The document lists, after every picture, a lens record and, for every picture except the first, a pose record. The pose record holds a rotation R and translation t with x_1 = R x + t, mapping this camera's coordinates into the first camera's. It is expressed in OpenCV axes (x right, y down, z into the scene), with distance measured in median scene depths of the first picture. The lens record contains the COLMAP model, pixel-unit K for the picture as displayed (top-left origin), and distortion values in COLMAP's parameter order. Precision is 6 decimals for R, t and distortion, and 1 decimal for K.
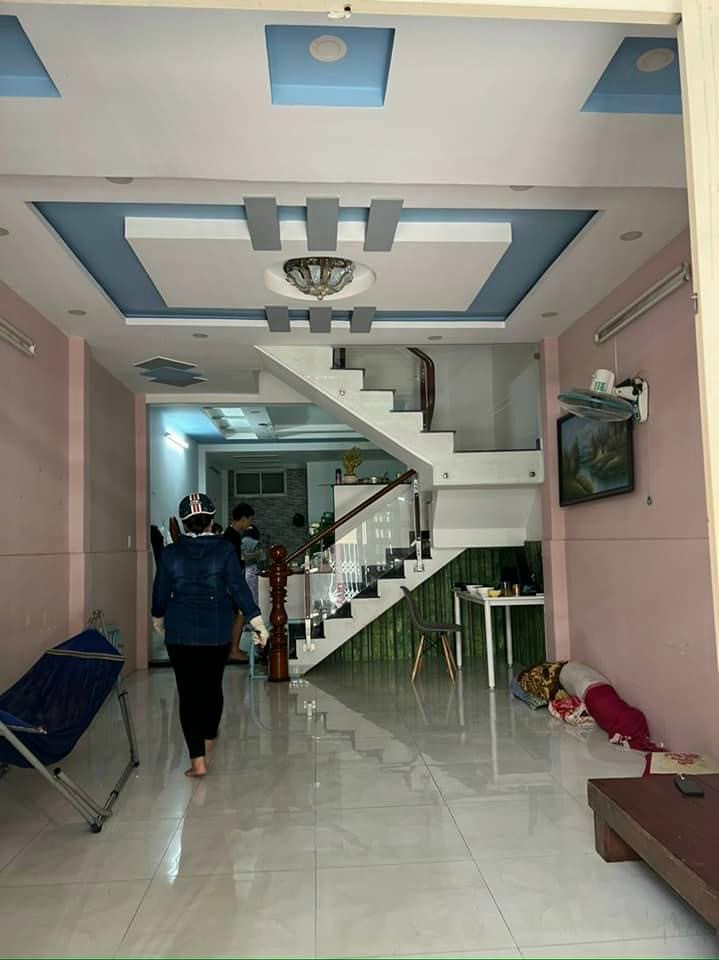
lens RADIAL K [[677.7, 0, 359.5], [0, 677.7, 480.0], [0, 0, 1]] dist [0.057255, -0.124509]
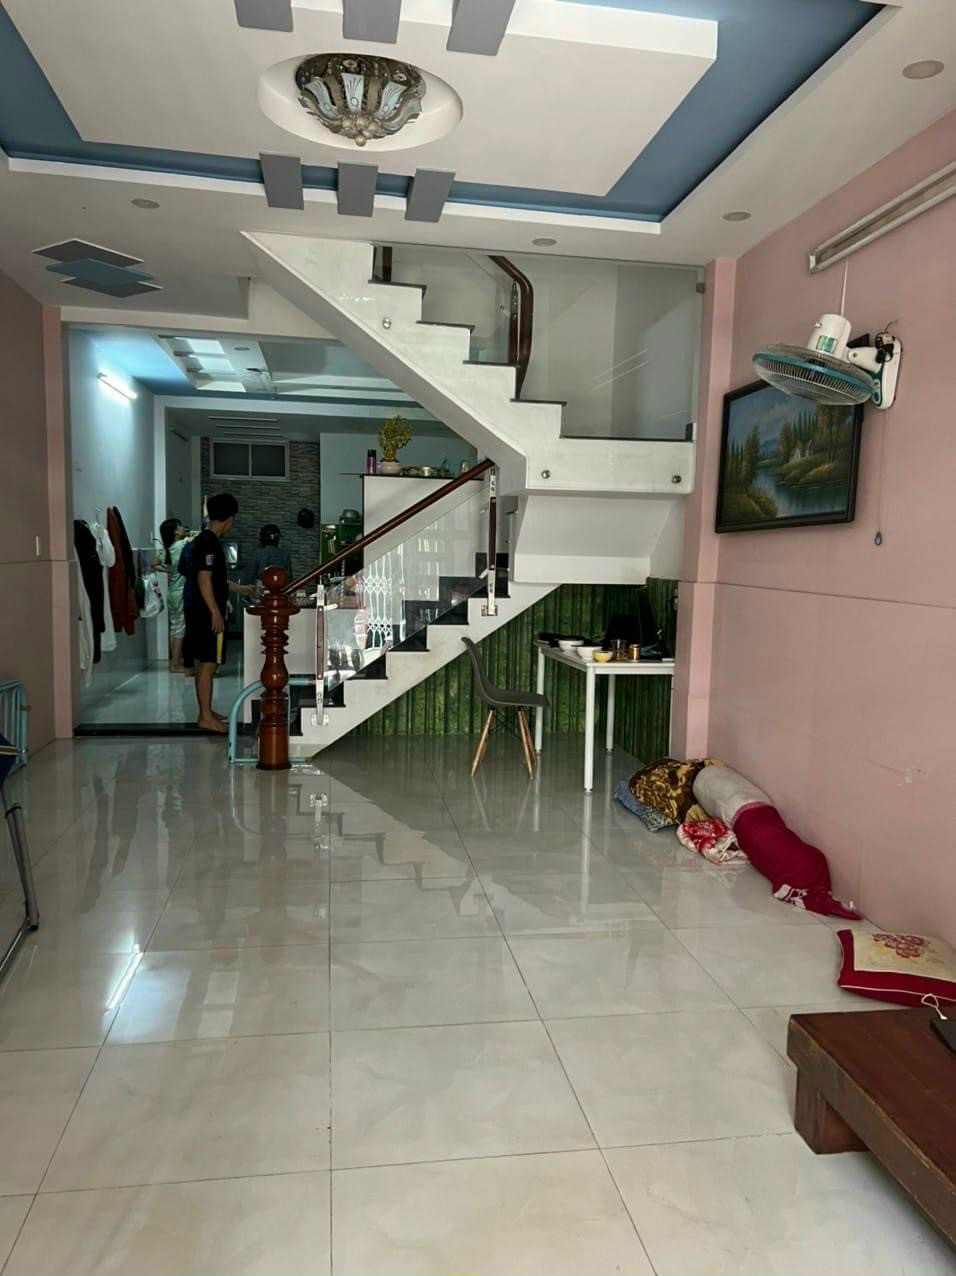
lens RADIAL K [[900.8, 0, 478.0], [0, 900.8, 638.0], [0, 0, 1]] dist [0.057255, -0.124509]
pose [[0.993659, 0.040097, 0.105043, -0.017891], [-0.059433, 0.980372, 0.187988, -0.010708], [-0.095443, -0.193039, 0.976538, 0.142984]]
